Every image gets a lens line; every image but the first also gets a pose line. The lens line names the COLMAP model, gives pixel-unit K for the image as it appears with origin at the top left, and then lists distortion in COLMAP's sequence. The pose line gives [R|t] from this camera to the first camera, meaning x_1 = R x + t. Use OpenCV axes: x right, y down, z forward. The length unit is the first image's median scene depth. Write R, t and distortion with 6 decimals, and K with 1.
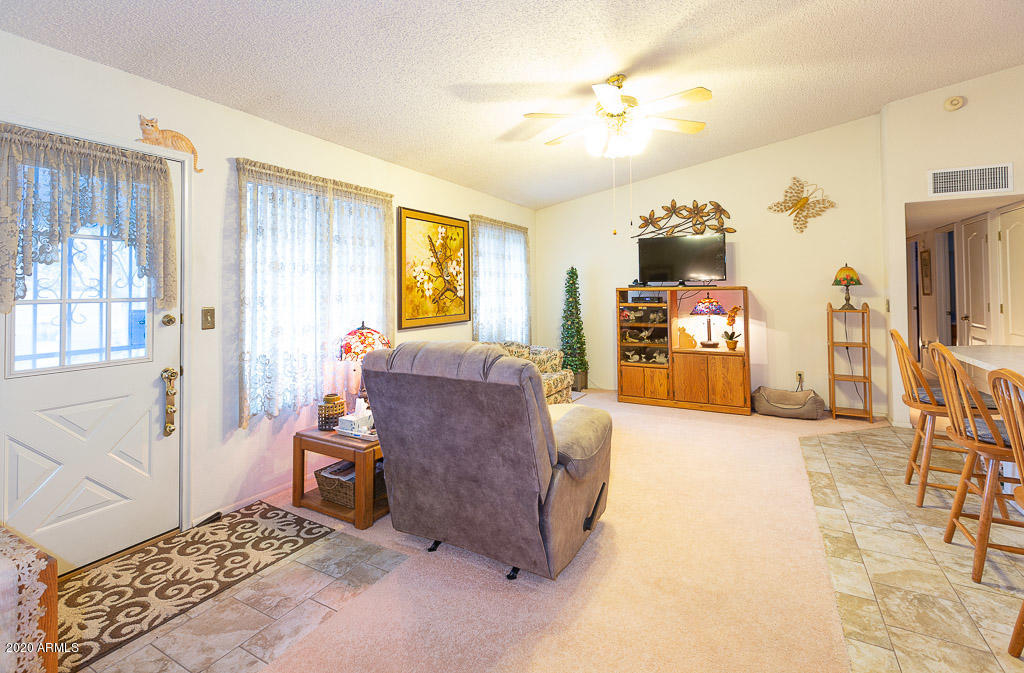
lens RADIAL K [[453.9, 0, 499.8], [0, 453.9, 281.4], [0, 0, 1]] dist [0.000593, 0.000181]
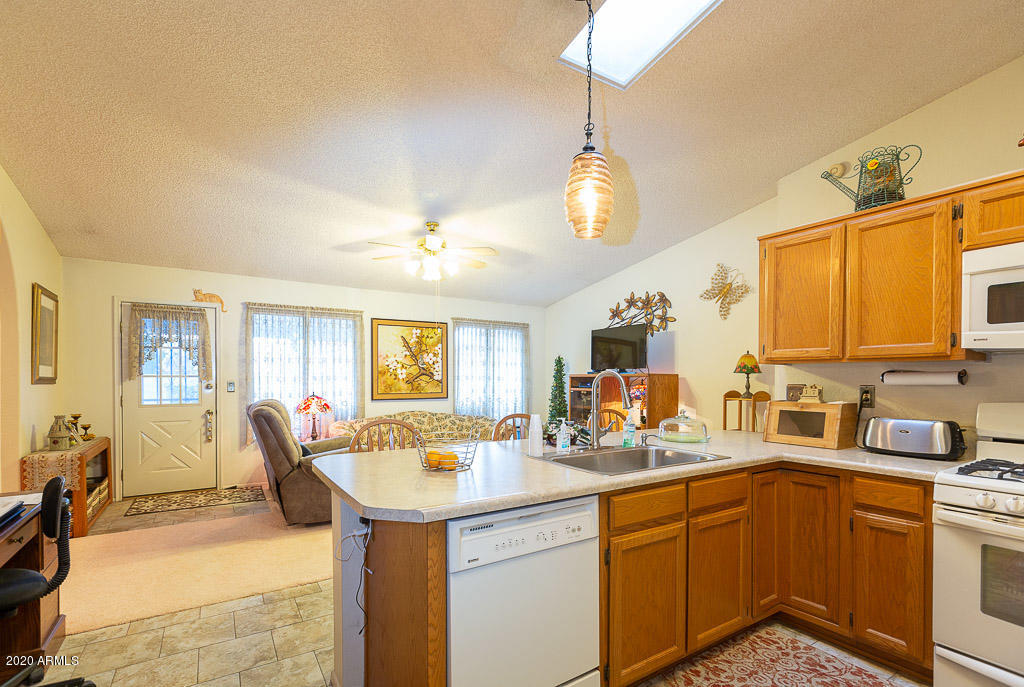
lens RADIAL K [[453.9, 0, 507.6], [0, 453.9, 383.8], [0, 0, 1]] dist [0.000593, 0.000181]
pose [[0.887263, 0.017037, -0.460949, 0.742414], [-0.002664, 0.999490, 0.031814, 0.002218], [0.461256, -0.026999, 0.886856, -0.104188]]
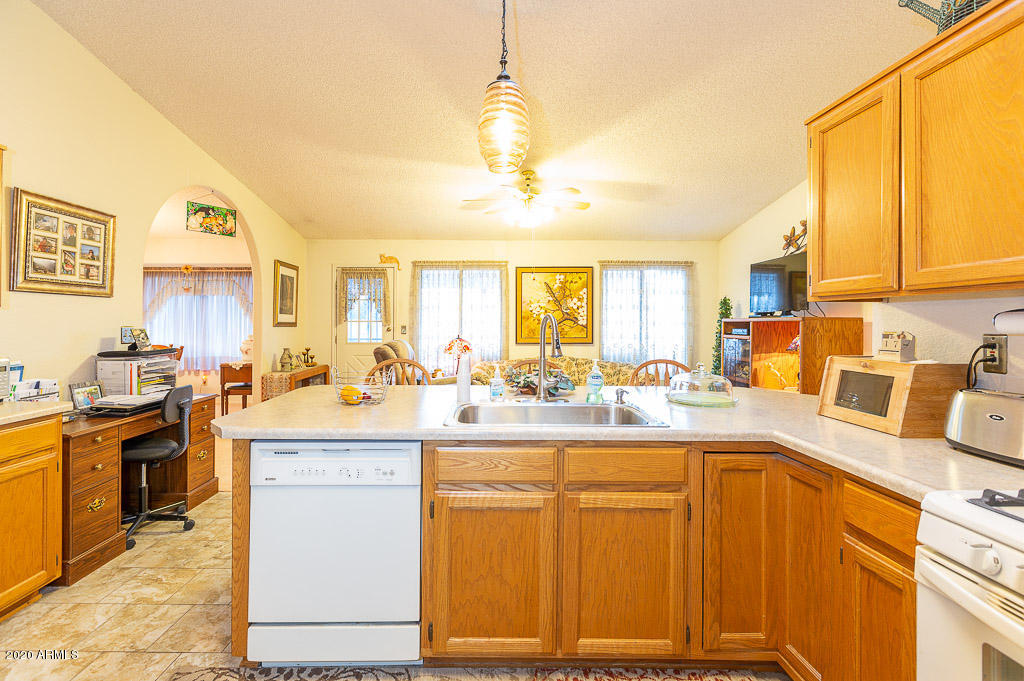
lens RADIAL K [[453.9, 0, 502.4], [0, 453.9, 321.3], [0, 0, 1]] dist [0.000593, 0.000181]
pose [[0.509070, 0.008177, -0.860686, 0.971479], [0.006750, 0.999886, 0.013491, 0.004214], [0.860698, -0.012678, 0.508957, 0.122470]]
